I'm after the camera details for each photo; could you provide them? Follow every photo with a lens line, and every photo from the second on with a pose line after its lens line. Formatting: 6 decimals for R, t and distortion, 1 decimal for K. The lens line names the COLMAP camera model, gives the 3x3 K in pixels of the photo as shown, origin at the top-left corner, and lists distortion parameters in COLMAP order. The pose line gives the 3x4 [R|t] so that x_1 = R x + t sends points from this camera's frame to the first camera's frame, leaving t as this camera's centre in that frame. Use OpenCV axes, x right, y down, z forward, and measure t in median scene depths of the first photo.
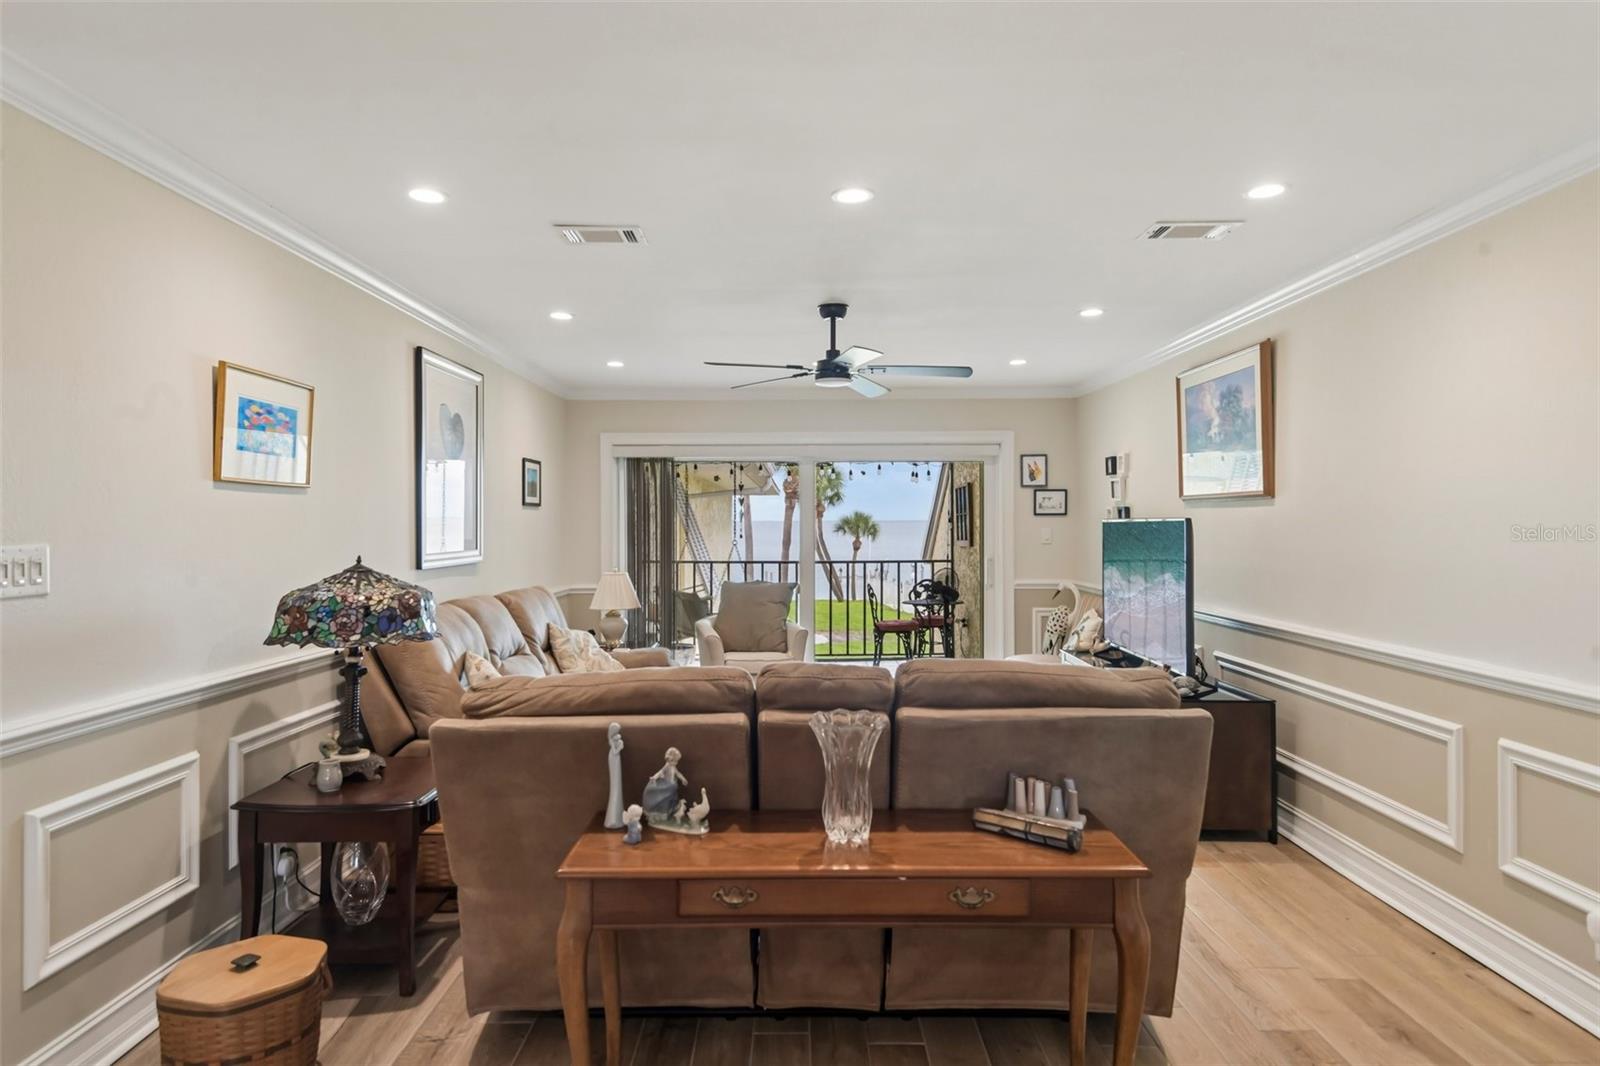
lens RADIAL K [[941.1, 0, 795.4], [0, 941.1, 525.1], [0, 0, 1]] dist [0.056550, -0.001492]
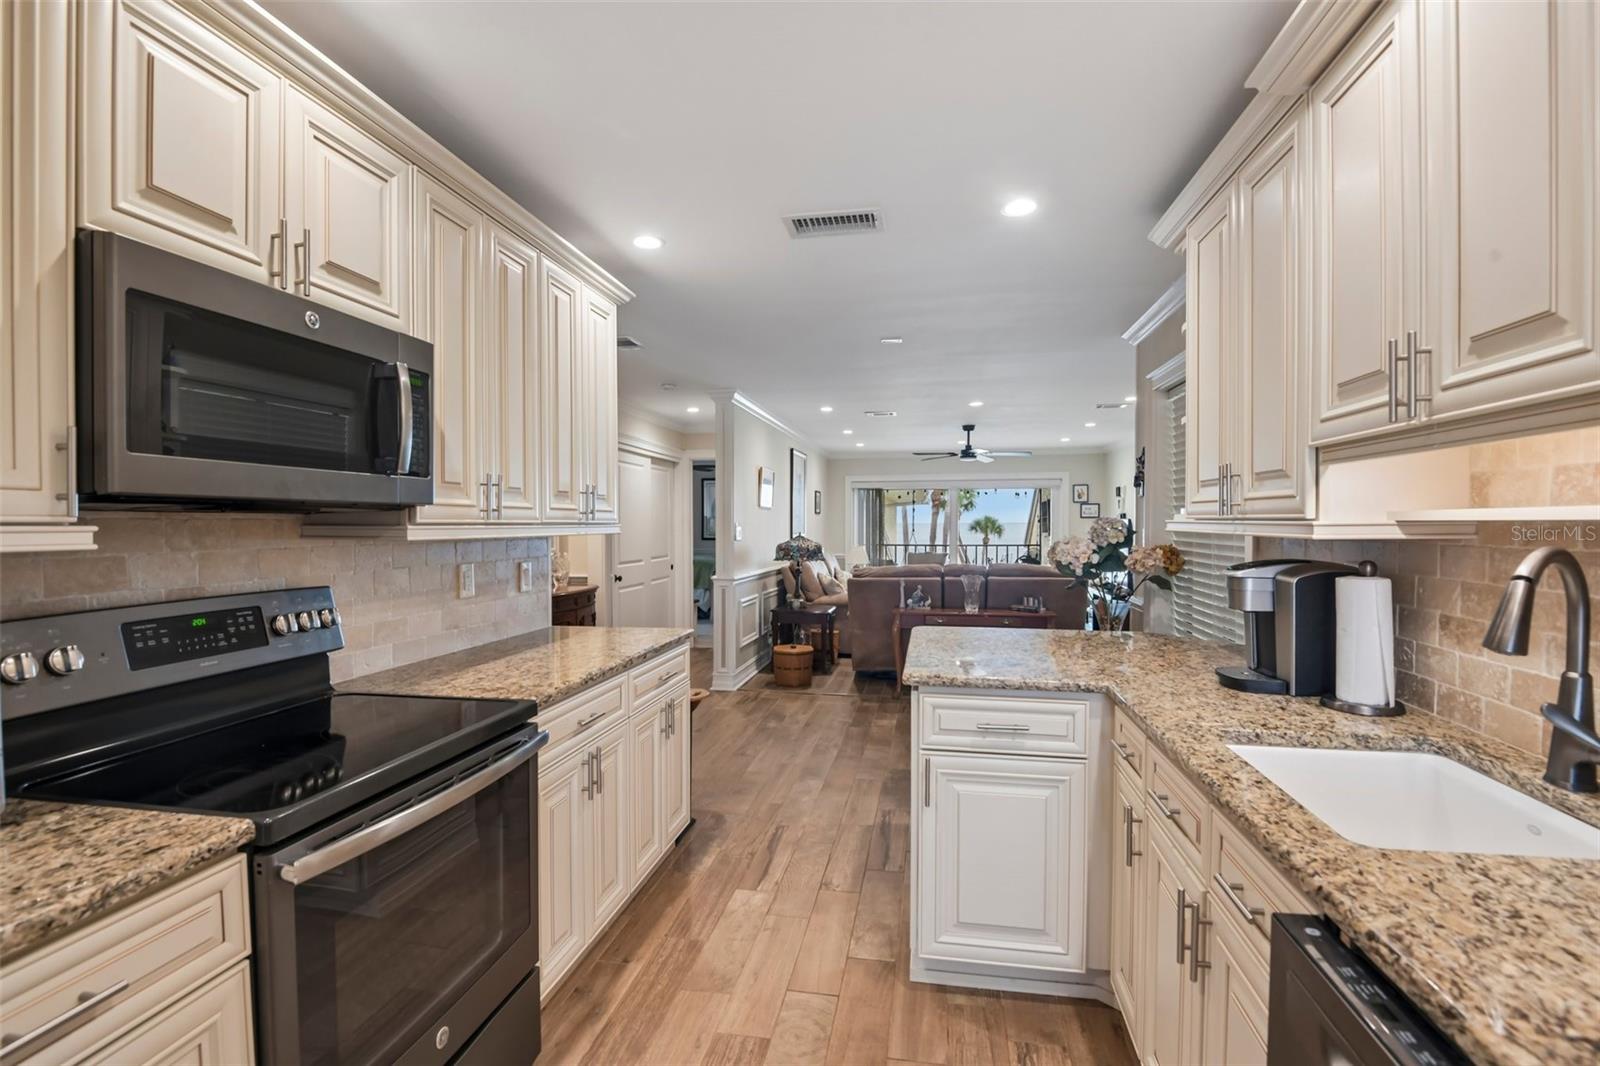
lens RADIAL K [[745.5, 0, 795.9], [0, 745.5, 540.4], [0, 0, 1]] dist [0.000813, -0.017302]
pose [[0.982694, 0.004596, -0.185178, -0.033563], [-0.001125, 0.999822, 0.018844, 0.010861], [0.185232, -0.018310, 0.982524, -0.823396]]
